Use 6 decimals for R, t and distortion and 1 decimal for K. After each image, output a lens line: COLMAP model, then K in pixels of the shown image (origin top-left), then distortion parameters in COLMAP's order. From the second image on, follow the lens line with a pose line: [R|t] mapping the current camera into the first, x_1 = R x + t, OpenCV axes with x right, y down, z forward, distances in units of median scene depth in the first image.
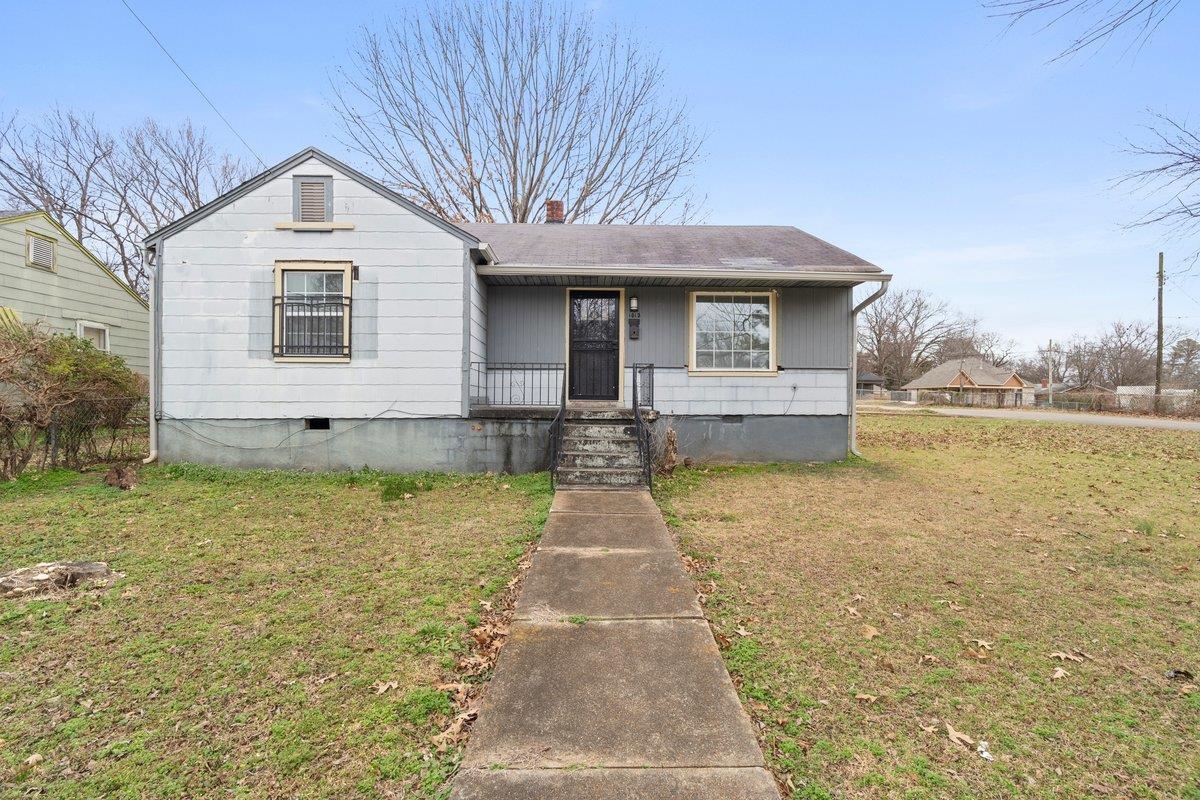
lens RADIAL K [[534.0, 0, 598.7], [0, 534.0, 408.9], [0, 0, 1]] dist [-0.003702, 0.000064]
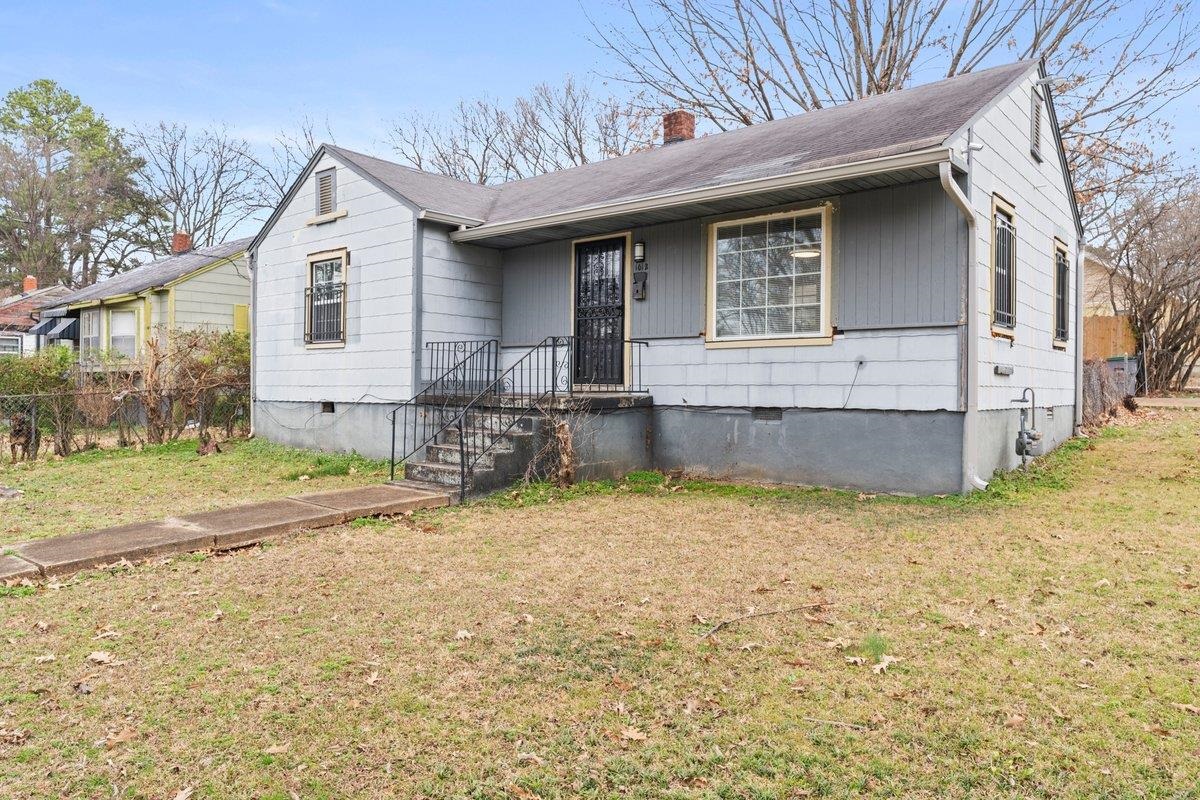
lens RADIAL K [[795.4, 0, 600.3], [0, 795.4, 391.1], [0, 0, 1]] dist [-0.000123, -0.002097]
pose [[0.749452, 0.005422, -0.662036, 0.756805], [-0.010516, 0.999938, -0.003715, -0.002455], [0.661975, 0.009747, 0.749463, 0.158763]]
